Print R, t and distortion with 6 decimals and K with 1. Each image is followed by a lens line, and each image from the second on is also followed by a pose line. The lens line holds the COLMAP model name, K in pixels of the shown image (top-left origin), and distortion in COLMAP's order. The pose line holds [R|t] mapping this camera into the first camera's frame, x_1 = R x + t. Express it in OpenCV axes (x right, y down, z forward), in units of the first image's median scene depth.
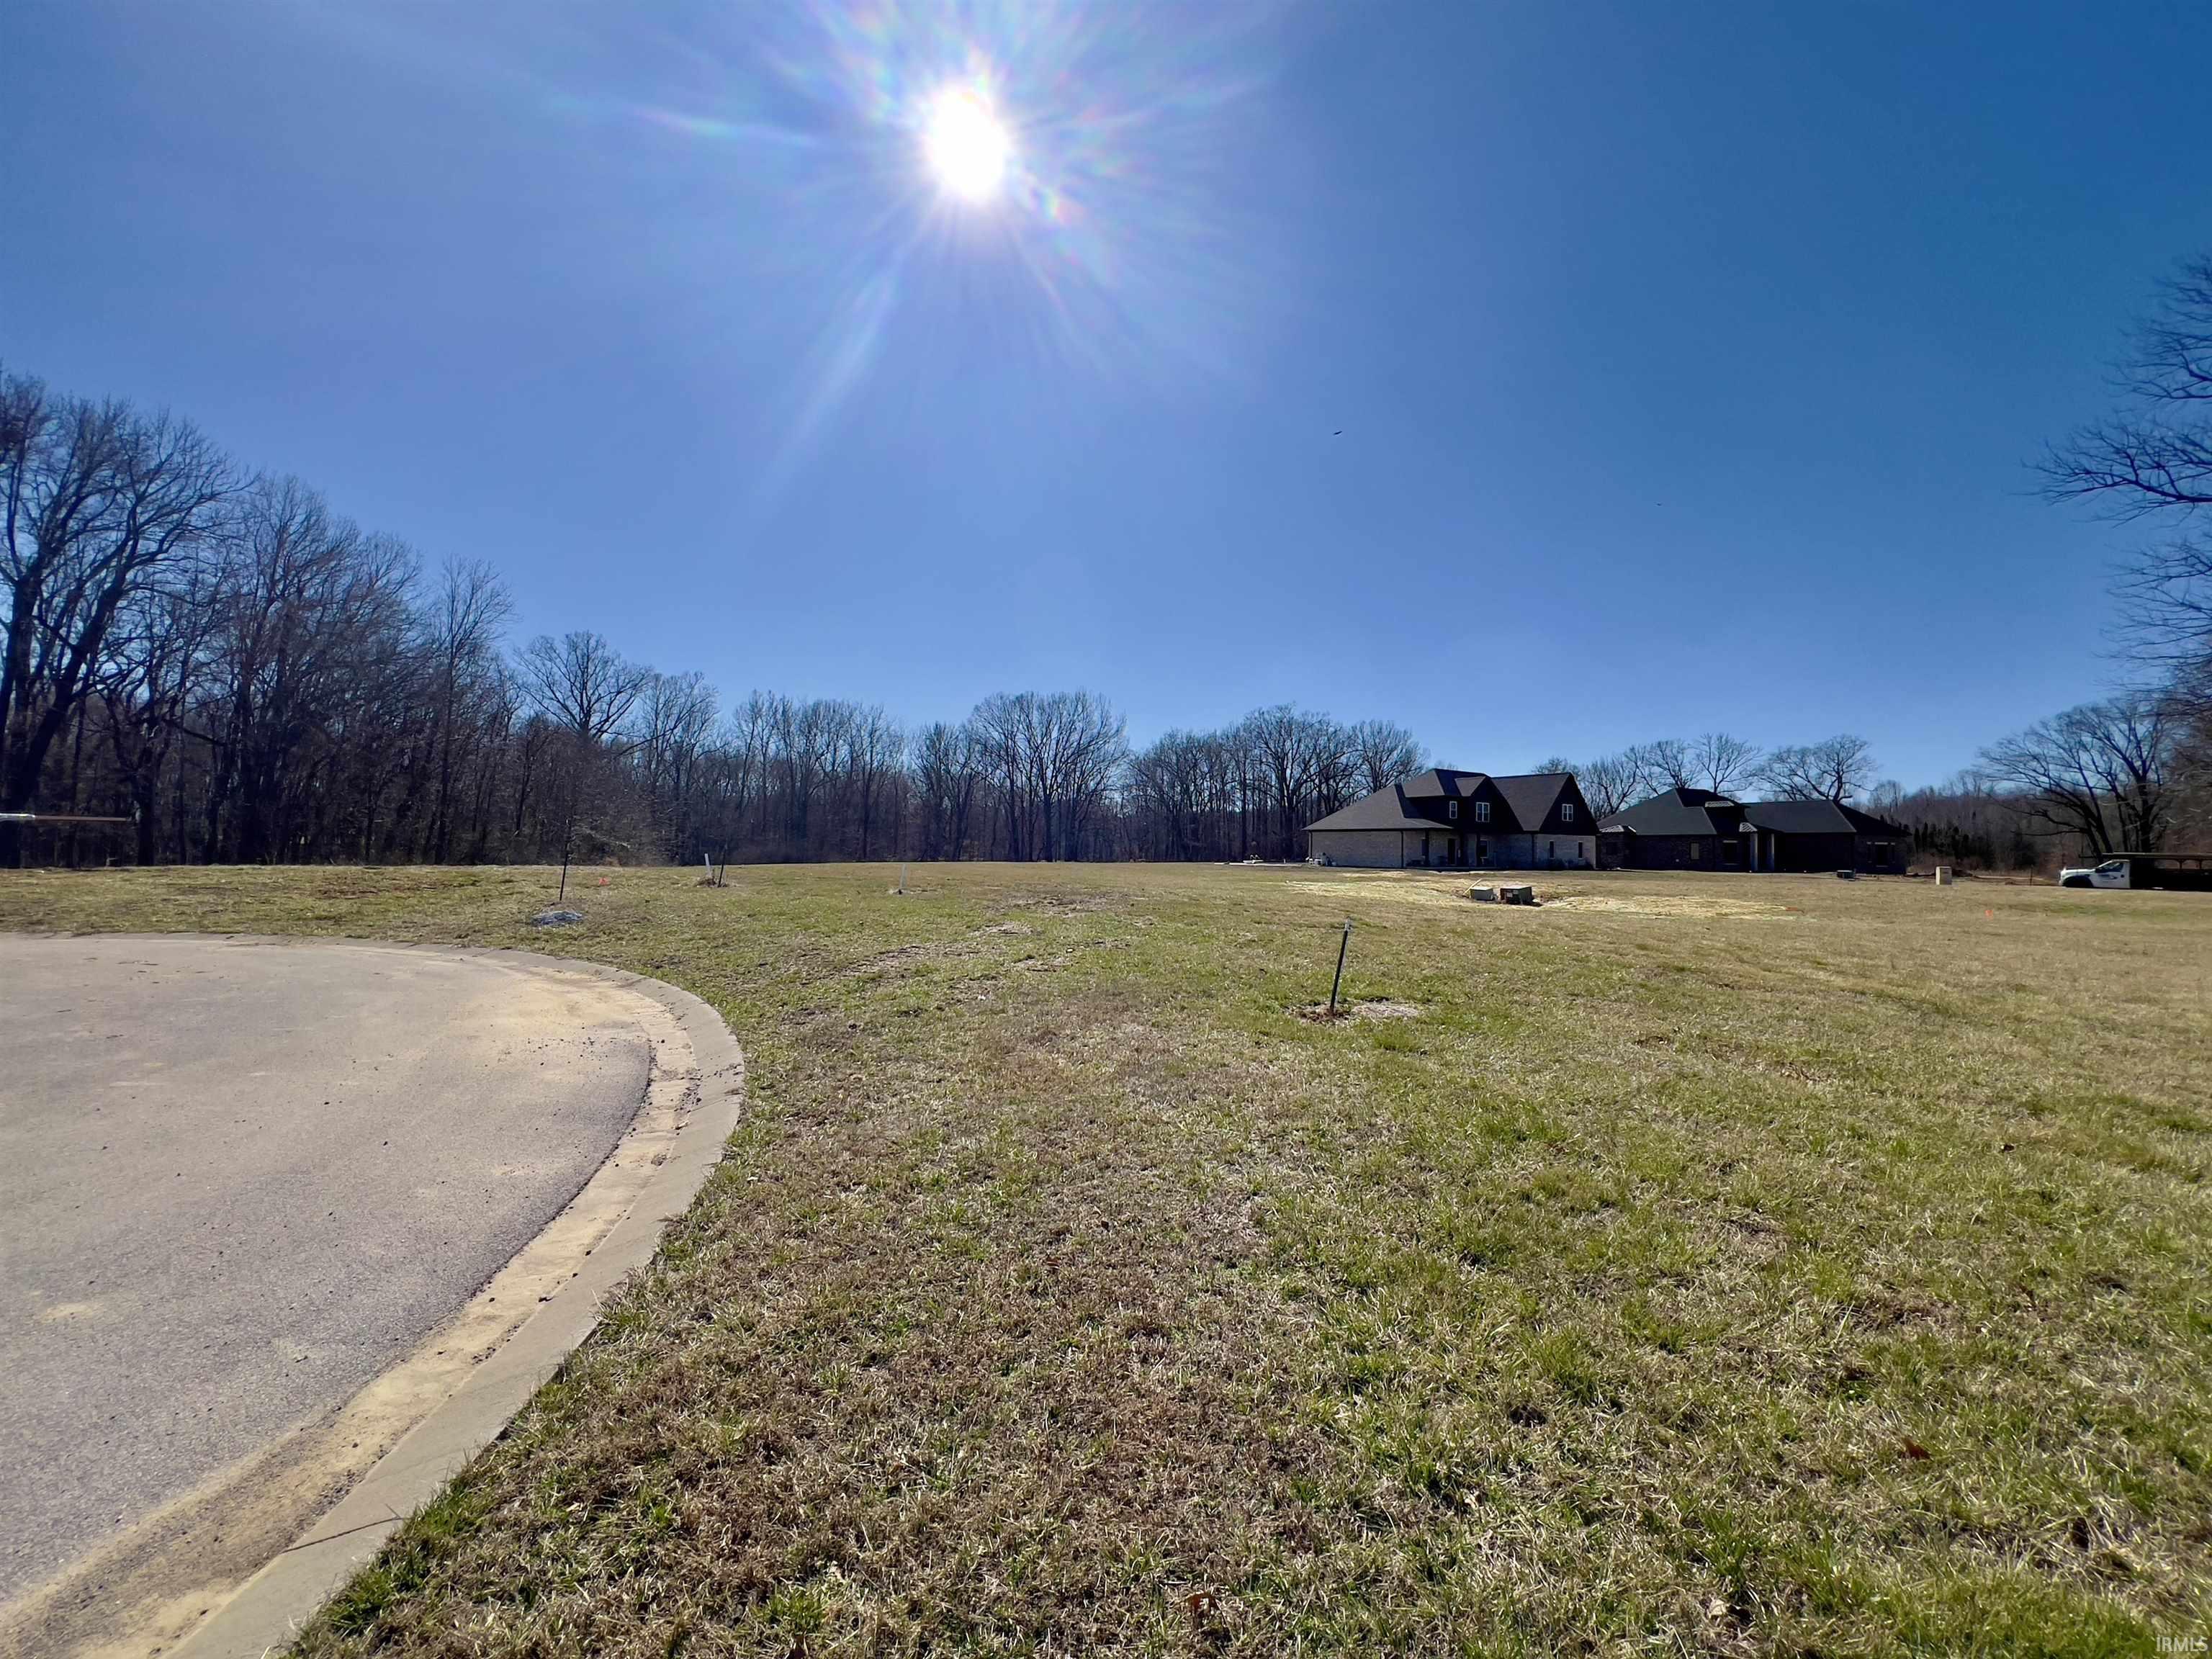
lens RADIAL K [[892.0, 0, 1143.9], [0, 892.0, 827.0], [0, 0, 1]] dist [0.003689, 0.001061]
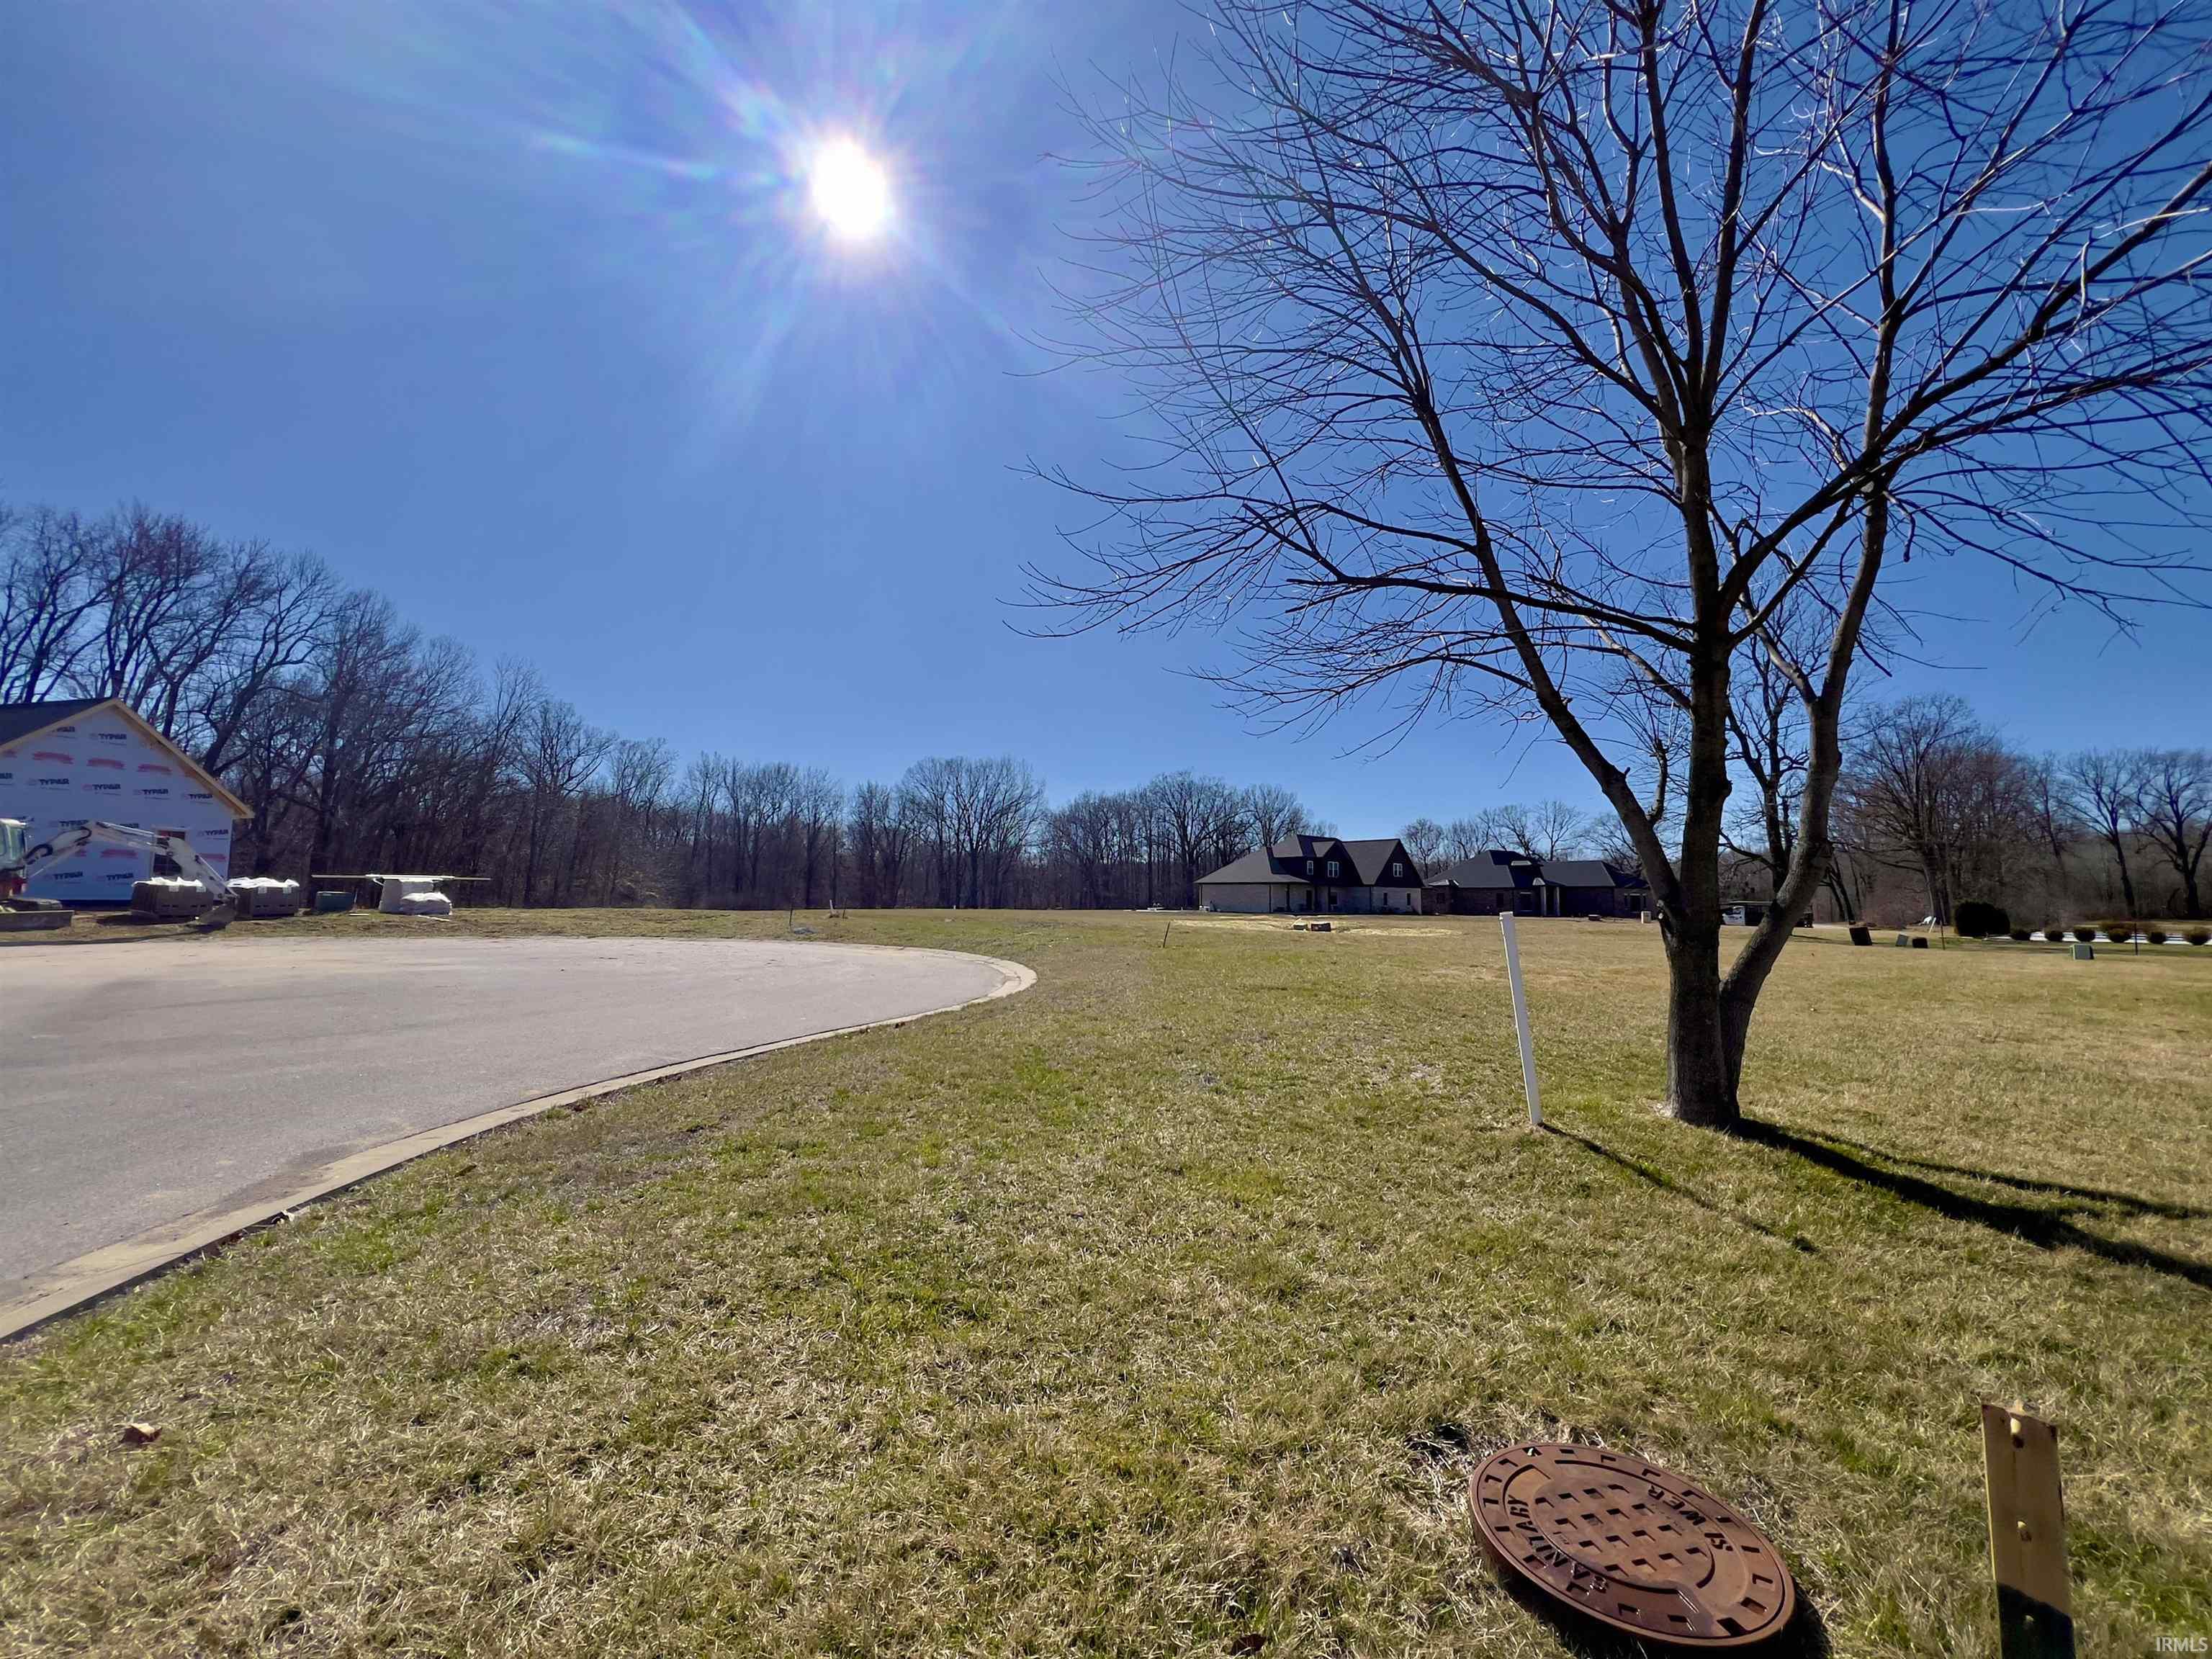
lens RADIAL K [[895.3, 0, 1165.3], [0, 895.3, 861.5], [0, 0, 1]] dist [-0.001806, -0.000511]
pose [[0.991842, 0.006733, 0.127292, -0.013941], [-0.004641, 0.999849, -0.016723, -0.003420], [-0.127385, 0.015996, 0.991724, -0.147182]]
